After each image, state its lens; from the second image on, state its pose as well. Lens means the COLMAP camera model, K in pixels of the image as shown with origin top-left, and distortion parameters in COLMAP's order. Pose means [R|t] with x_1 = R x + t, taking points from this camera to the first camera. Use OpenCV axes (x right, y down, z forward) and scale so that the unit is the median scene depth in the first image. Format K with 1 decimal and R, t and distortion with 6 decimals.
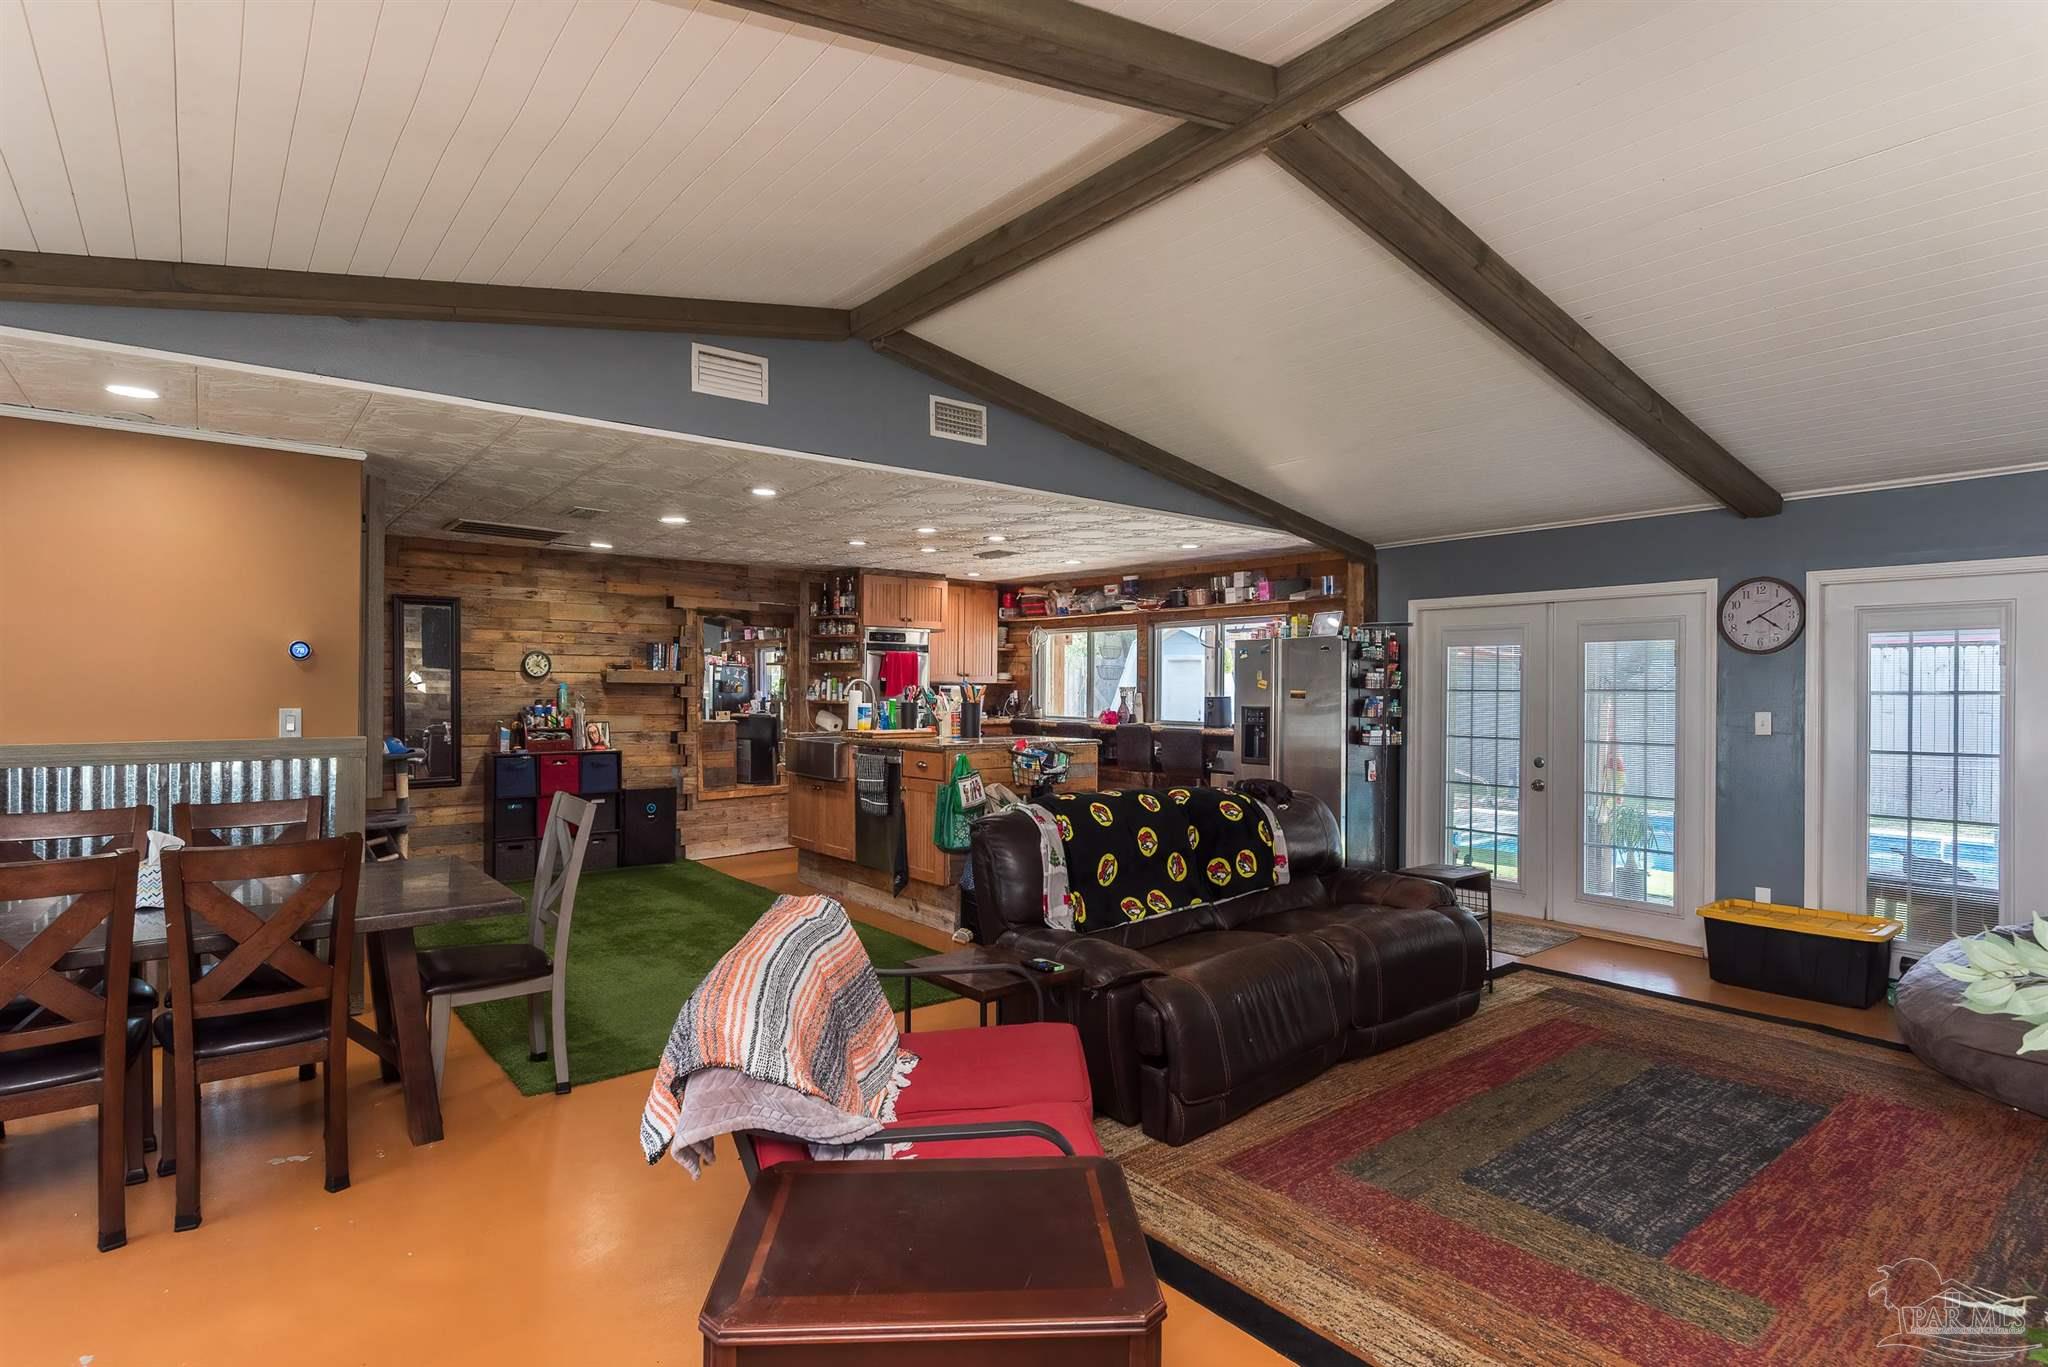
lens RADIAL K [[1021.7, 0, 1024.0], [0, 1021.7, 683.5], [0, 0, 1]] dist [-0.000096, -0.000155]
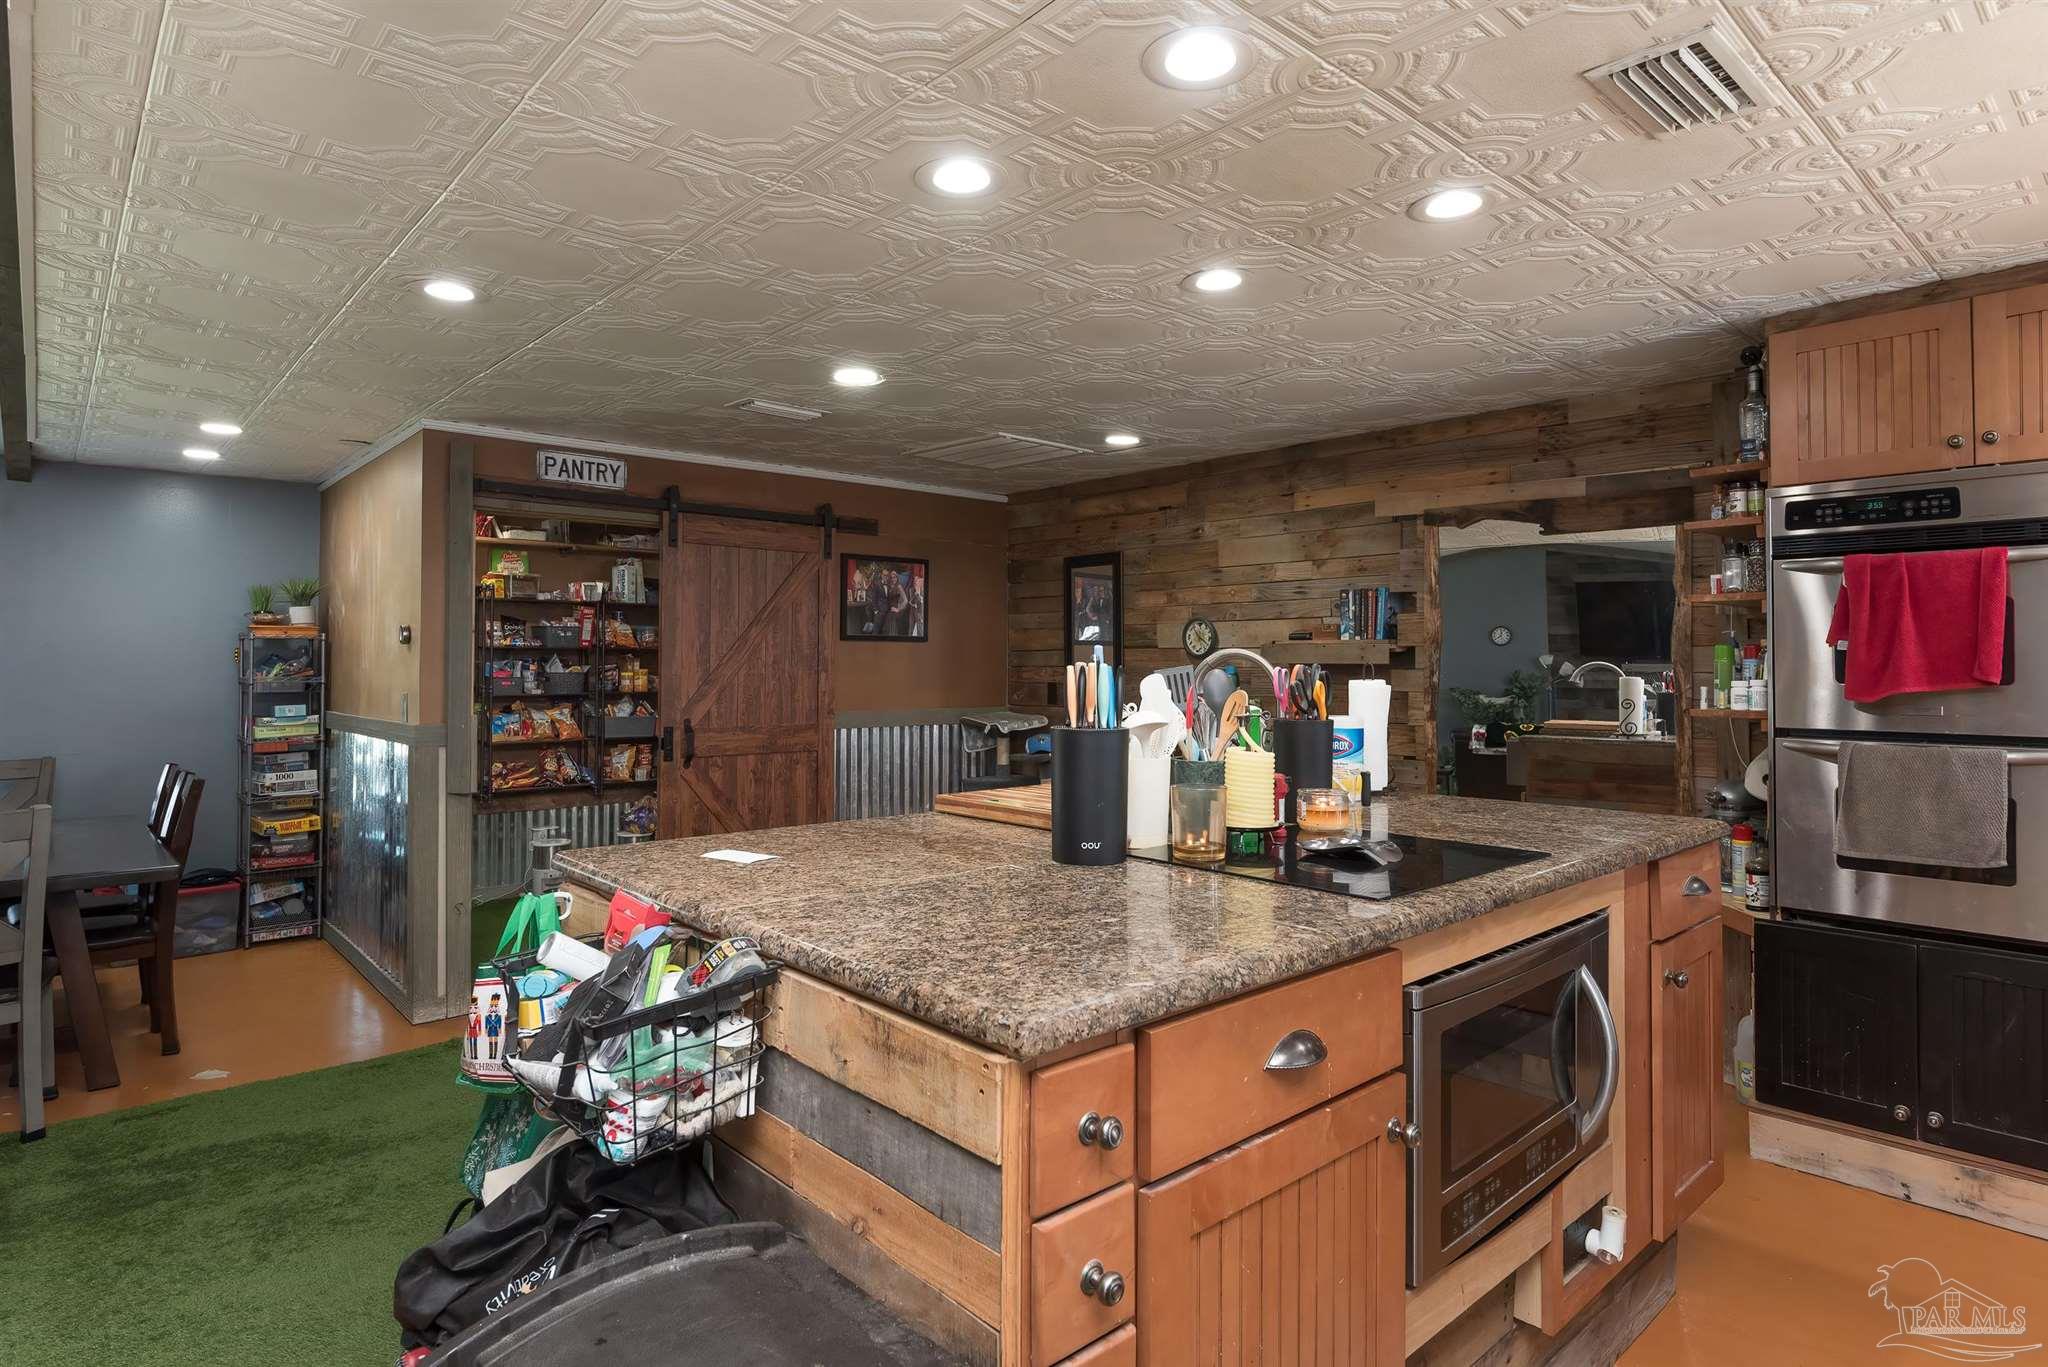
lens RADIAL K [[1100.9, 0, 1019.8], [0, 1100.9, 655.1], [0, 0, 1]] dist [0.000765, -0.000095]
pose [[0.046818, -0.018880, -0.998725, 0.214579], [0.002325, 0.999821, -0.018792, 0.005403], [0.998901, -0.001442, 0.046854, 0.808348]]
